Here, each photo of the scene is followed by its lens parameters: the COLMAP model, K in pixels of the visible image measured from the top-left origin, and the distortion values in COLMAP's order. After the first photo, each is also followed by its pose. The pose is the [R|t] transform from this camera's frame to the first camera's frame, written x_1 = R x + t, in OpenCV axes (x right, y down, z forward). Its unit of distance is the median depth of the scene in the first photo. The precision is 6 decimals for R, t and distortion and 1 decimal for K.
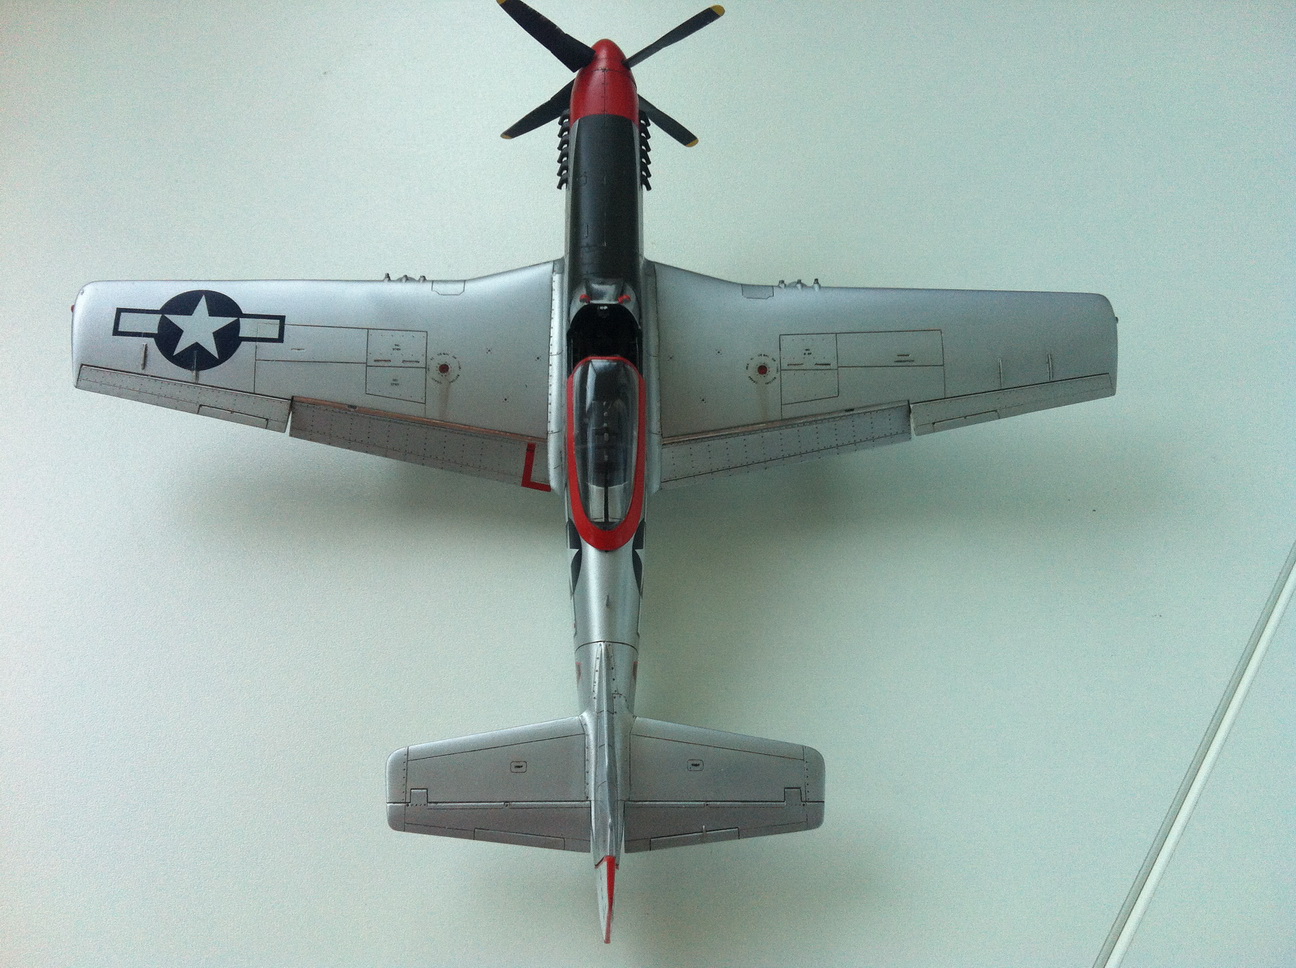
lens RADIAL K [[1275.0, 0, 665.5], [0, 1275.0, 502.4], [0, 0, 1]] dist [0.167009, -0.697647]
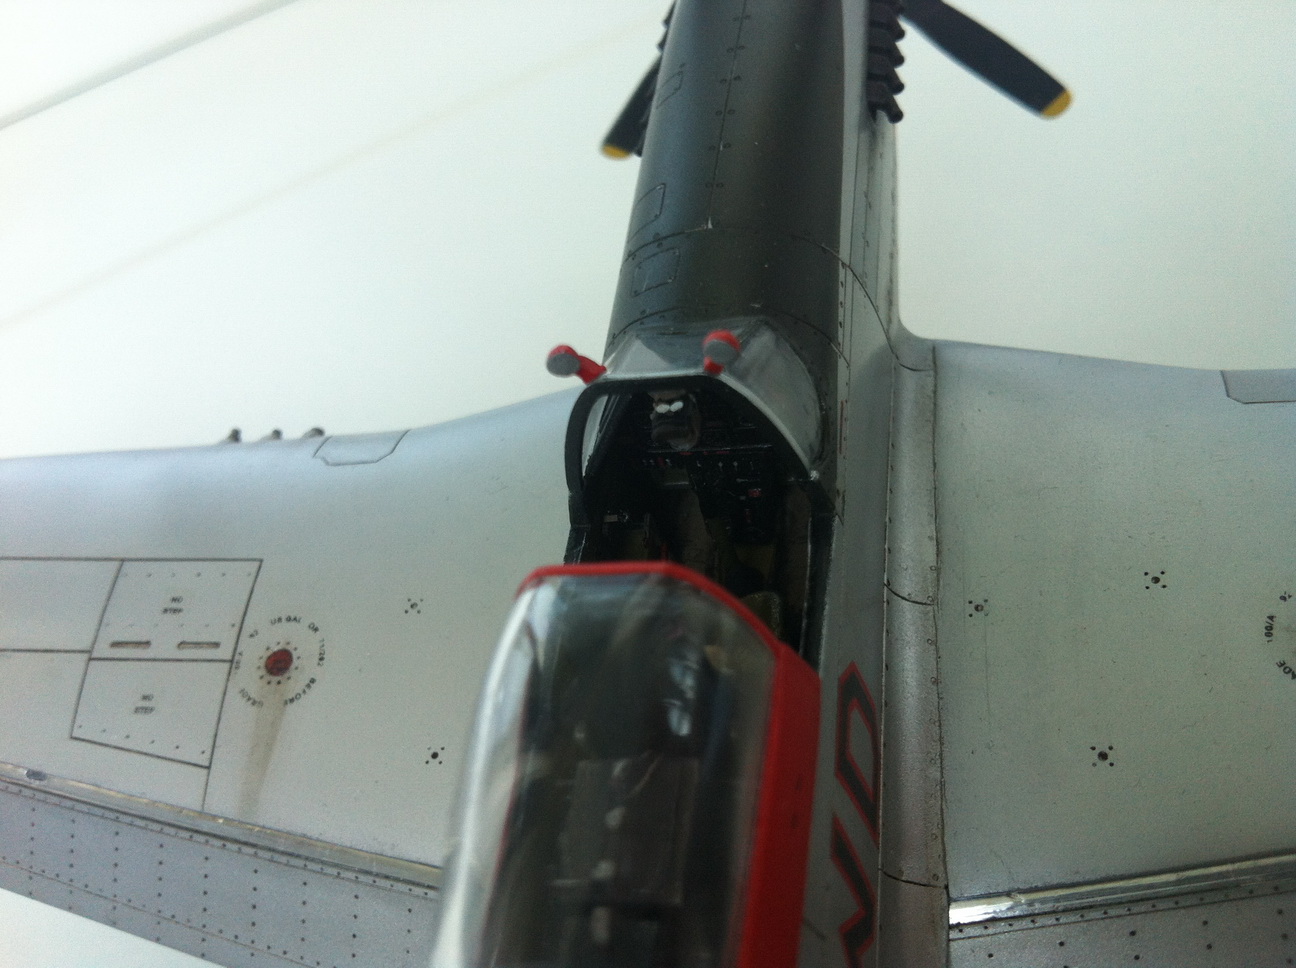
lens RADIAL K [[1275.0, 0, 665.5], [0, 1275.0, 502.4], [0, 0, 1]] dist [0.167009, -0.697647]
pose [[0.940585, -0.066146, -0.333053, 0.036369], [-0.028034, 0.962367, -0.270302, -0.056640], [0.338399, 0.263579, 0.903334, 0.720703]]
